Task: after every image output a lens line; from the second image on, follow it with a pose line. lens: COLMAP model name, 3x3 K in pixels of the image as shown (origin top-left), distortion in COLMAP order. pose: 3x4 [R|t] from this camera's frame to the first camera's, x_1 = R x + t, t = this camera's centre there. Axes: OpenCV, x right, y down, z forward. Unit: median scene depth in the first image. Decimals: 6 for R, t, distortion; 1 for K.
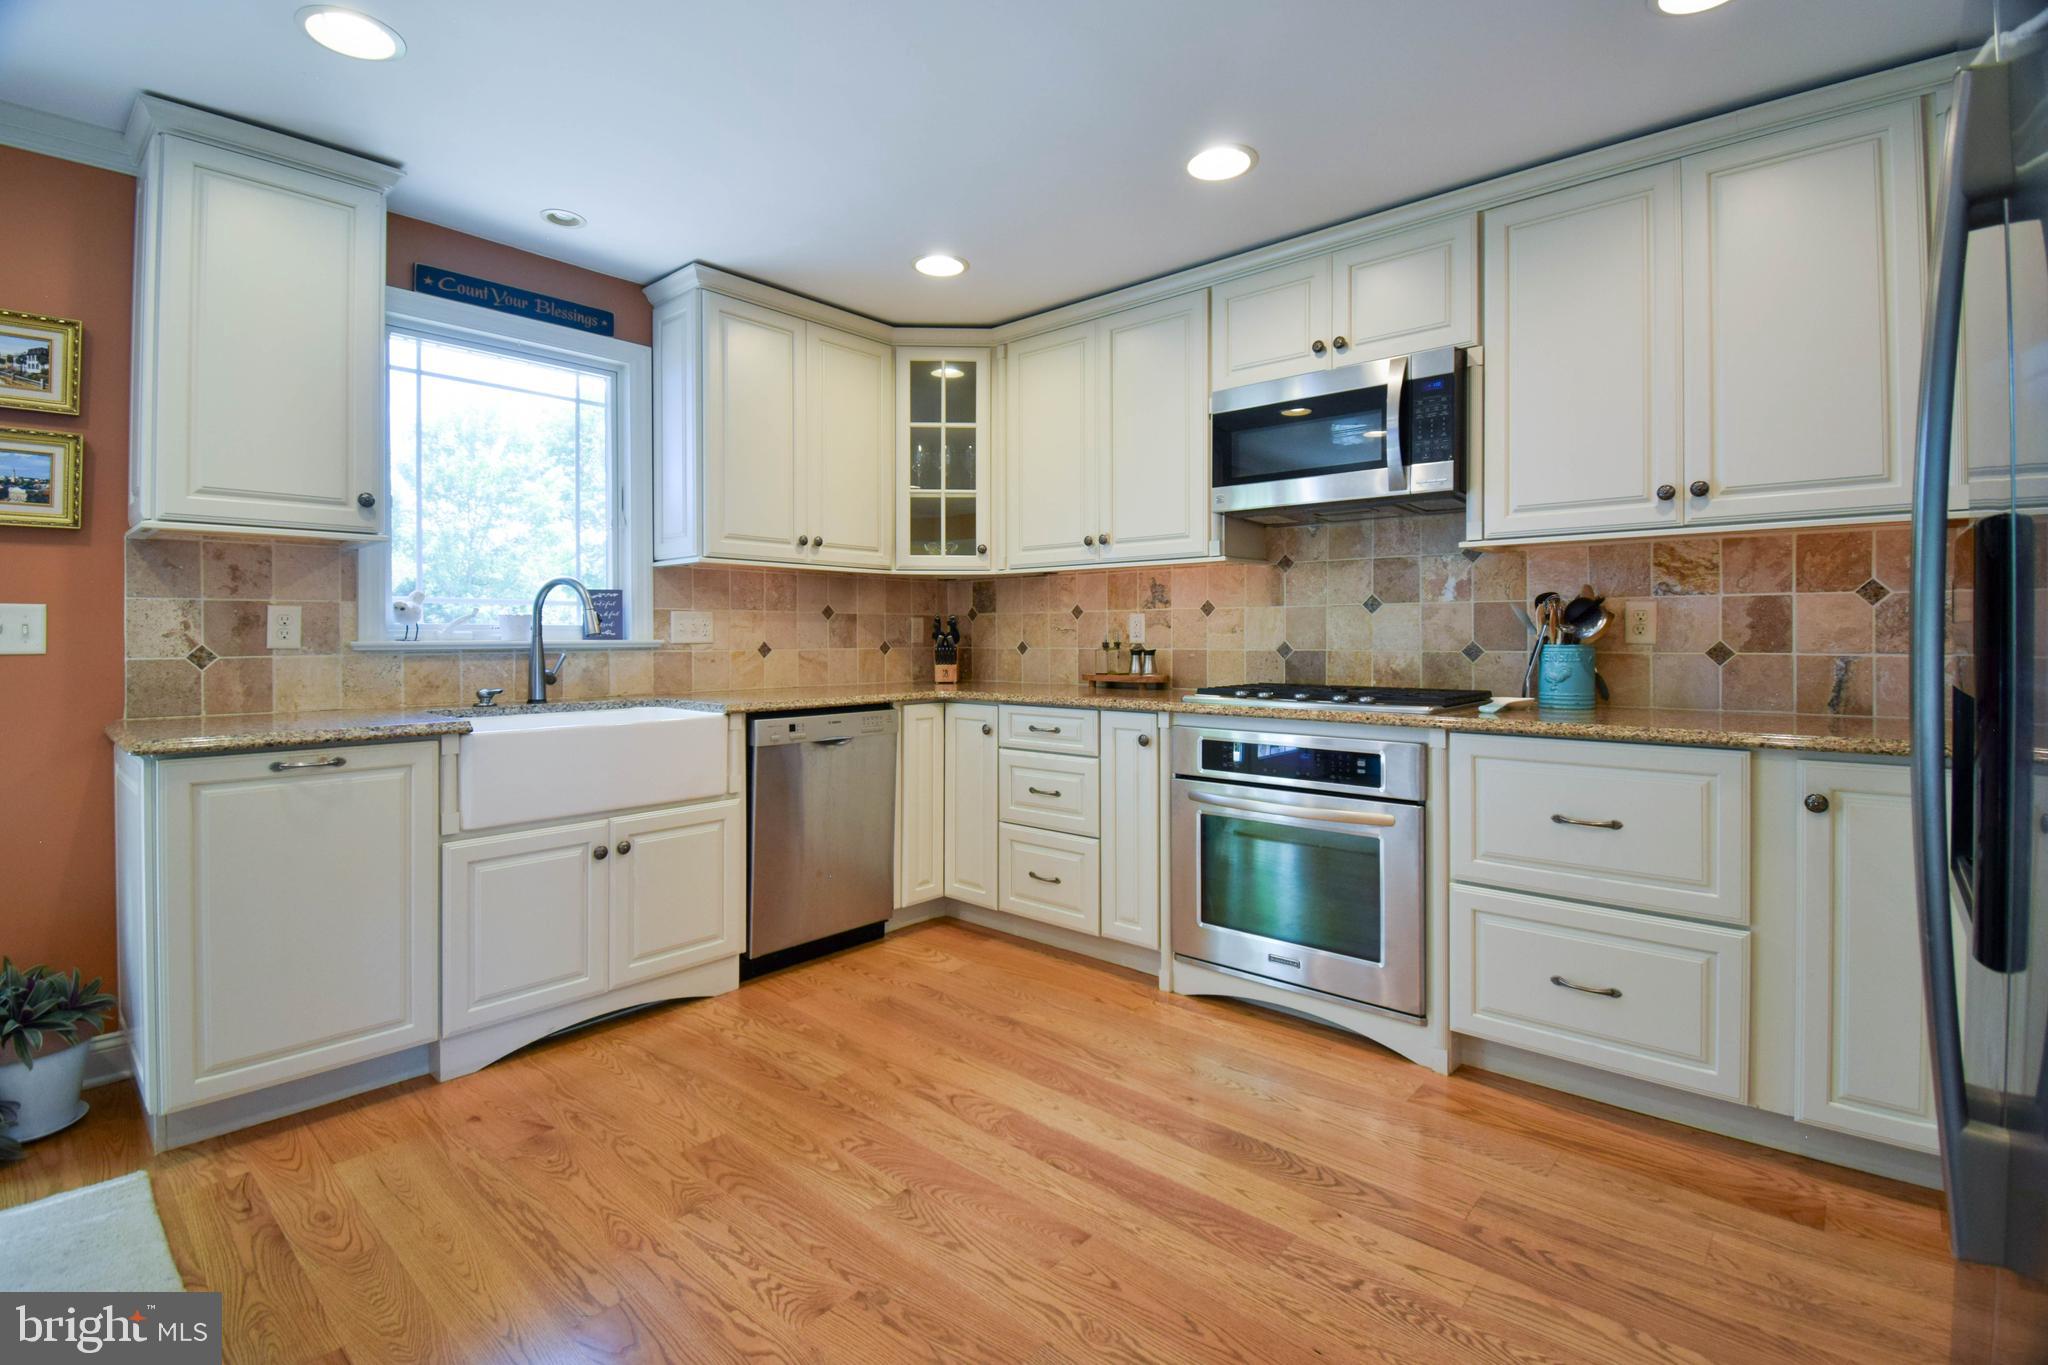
lens RADIAL K [[926.2, 0, 1026.4], [0, 926.2, 633.1], [0, 0, 1]] dist [0.000149, -0.000310]
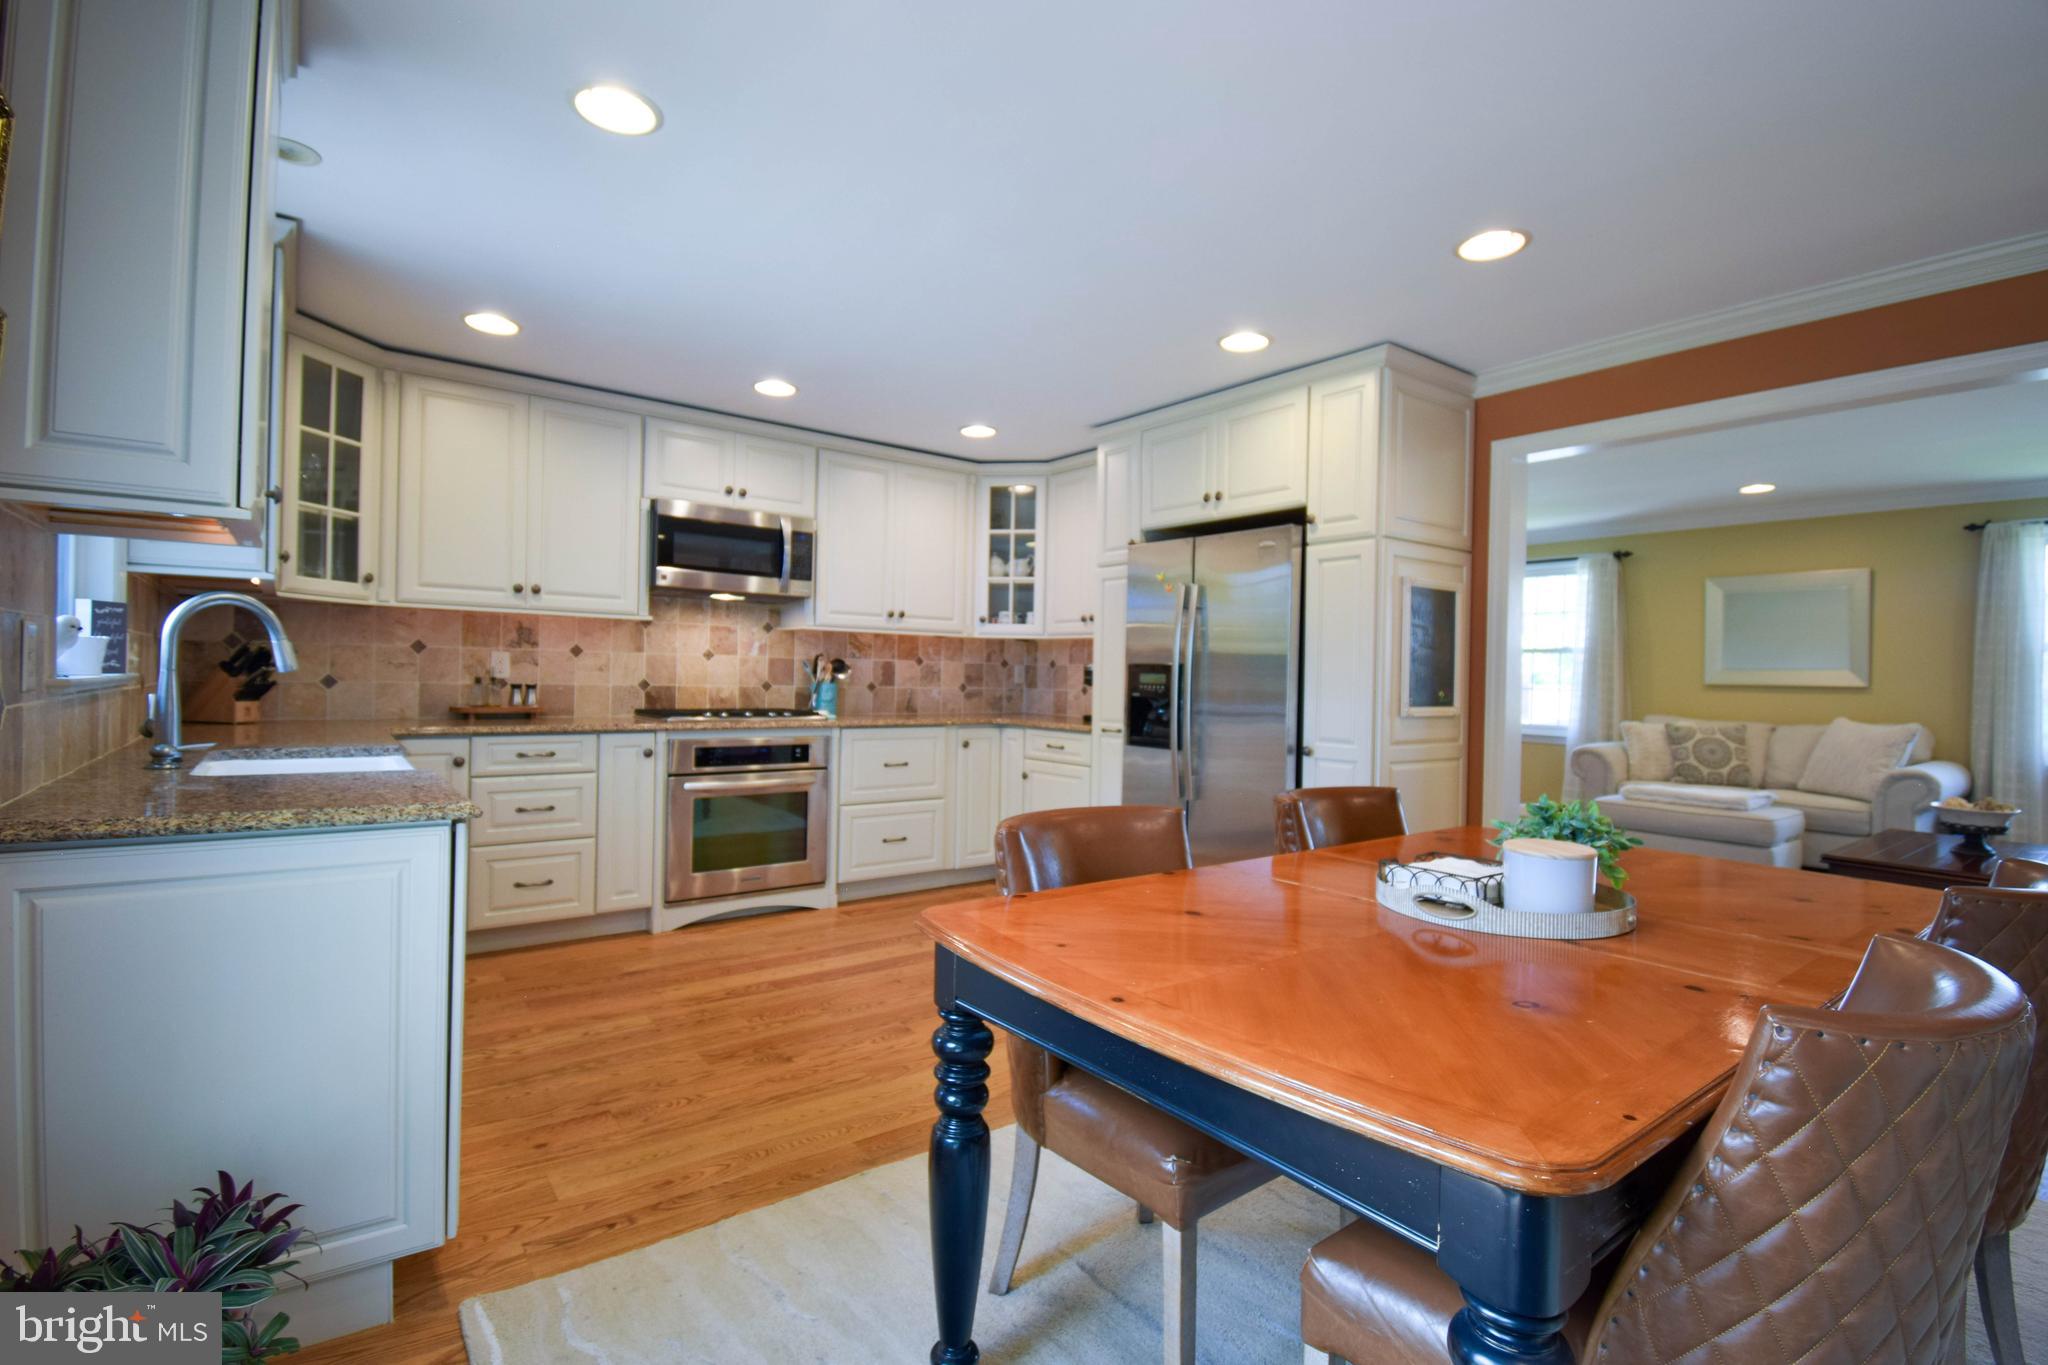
lens RADIAL K [[926.2, 0, 1026.4], [0, 926.2, 633.1], [0, 0, 1]] dist [0.000149, -0.000310]
pose [[0.195428, 0.051609, 0.979359, -1.055303], [-0.025309, 0.998547, -0.047570, -0.007905], [-0.980392, -0.015490, 0.196450, 0.188706]]
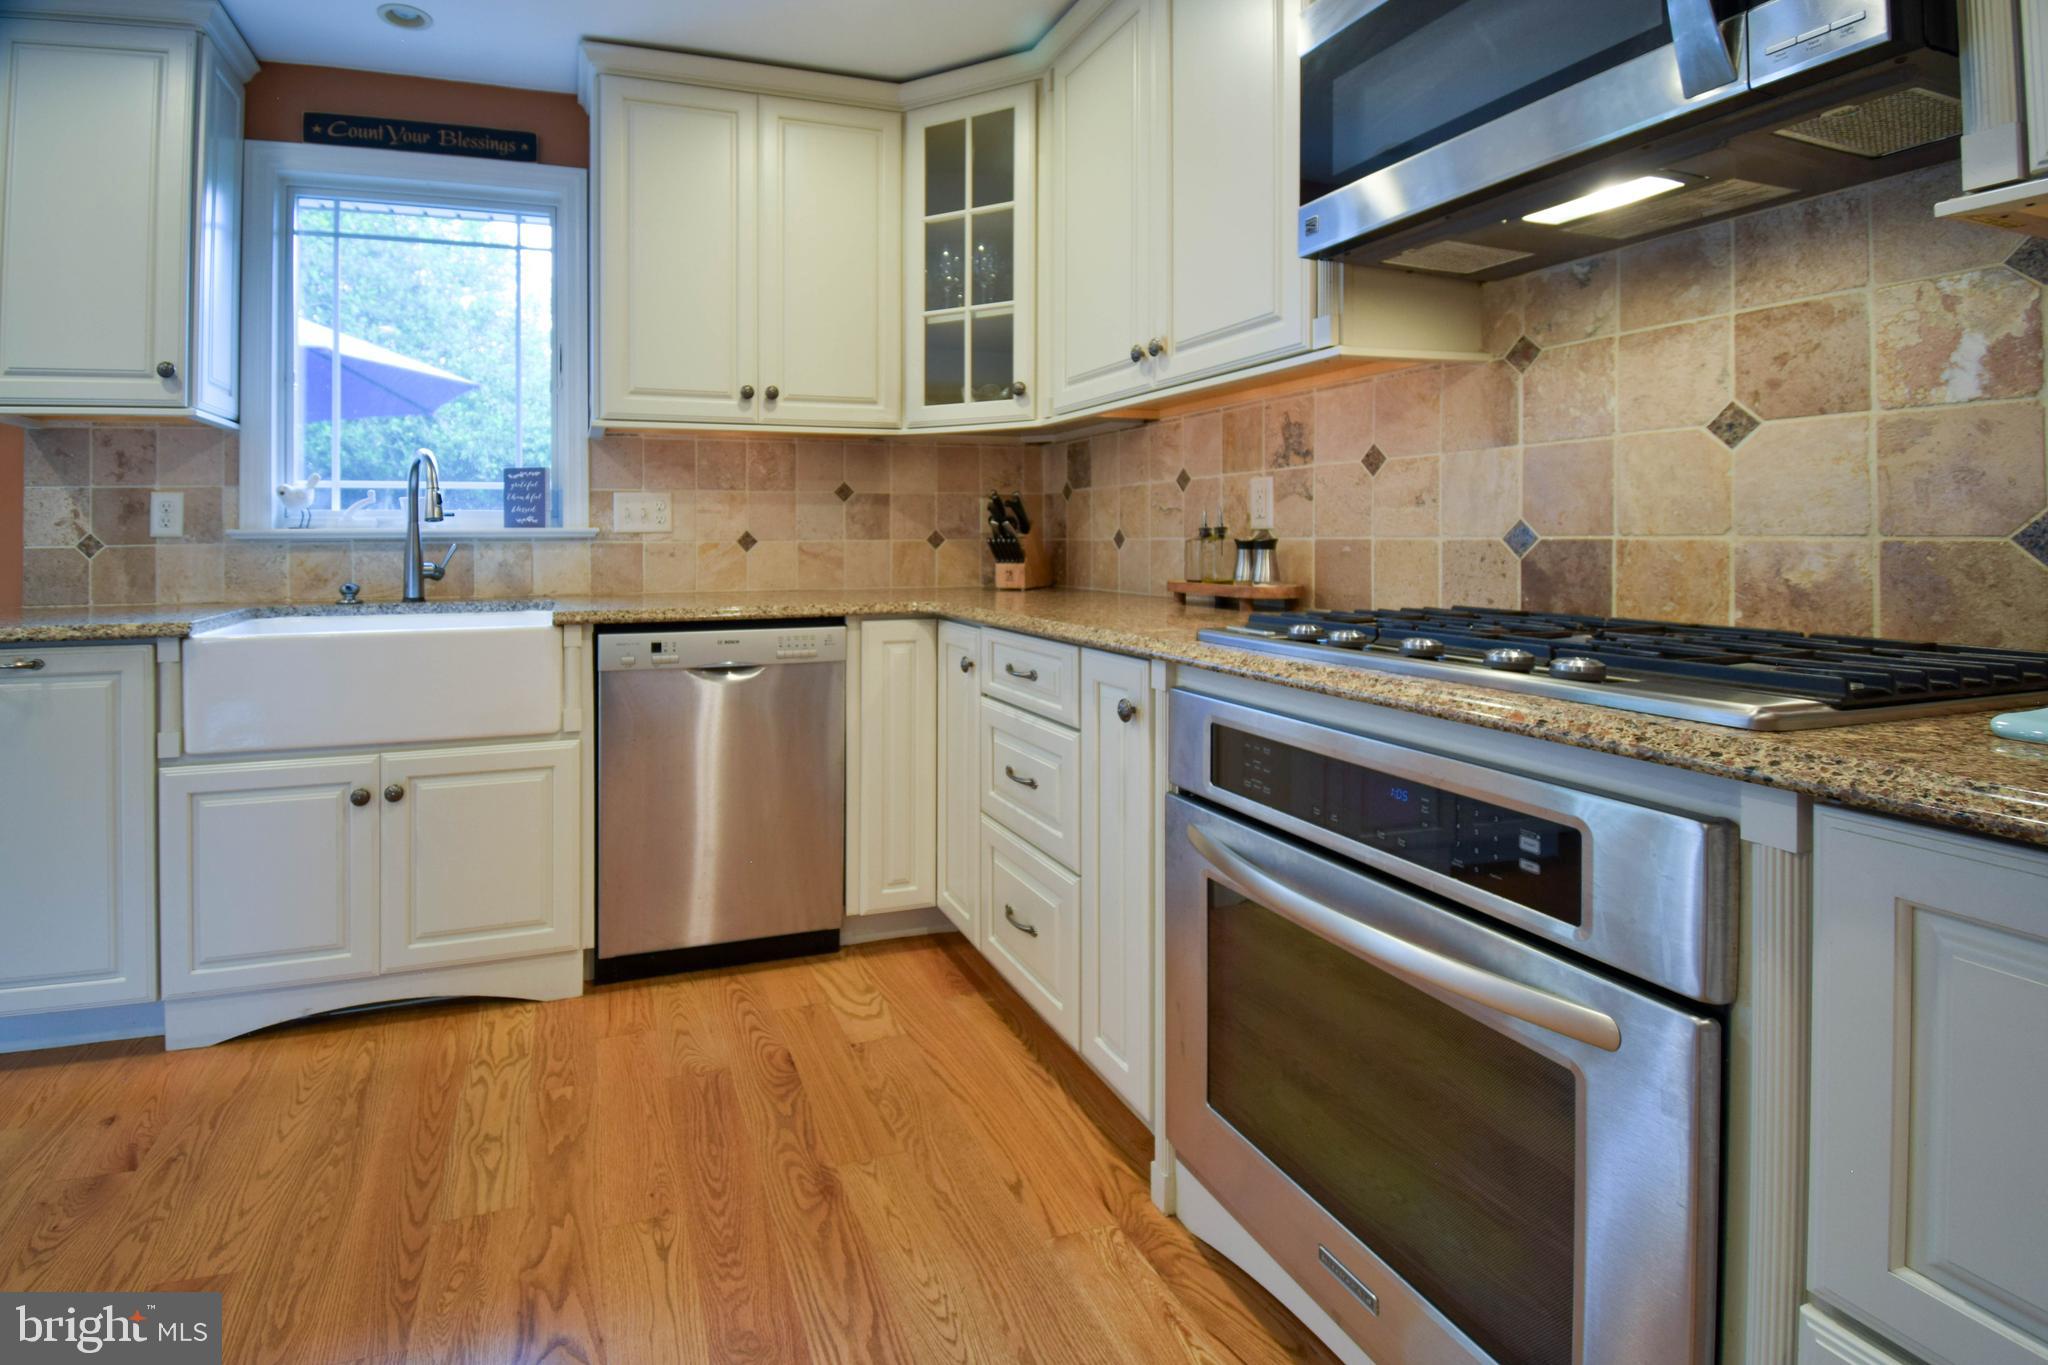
lens RADIAL K [[952.8, 0, 876.8], [0, 952.8, 539.8], [0, 0, 1]] dist [0.009556, -0.016788]
pose [[0.853461, -0.002313, -0.521152, 0.275706], [0.006931, 0.999952, 0.006913, 0.014809], [0.521111, -0.009512, 0.853436, 0.453201]]
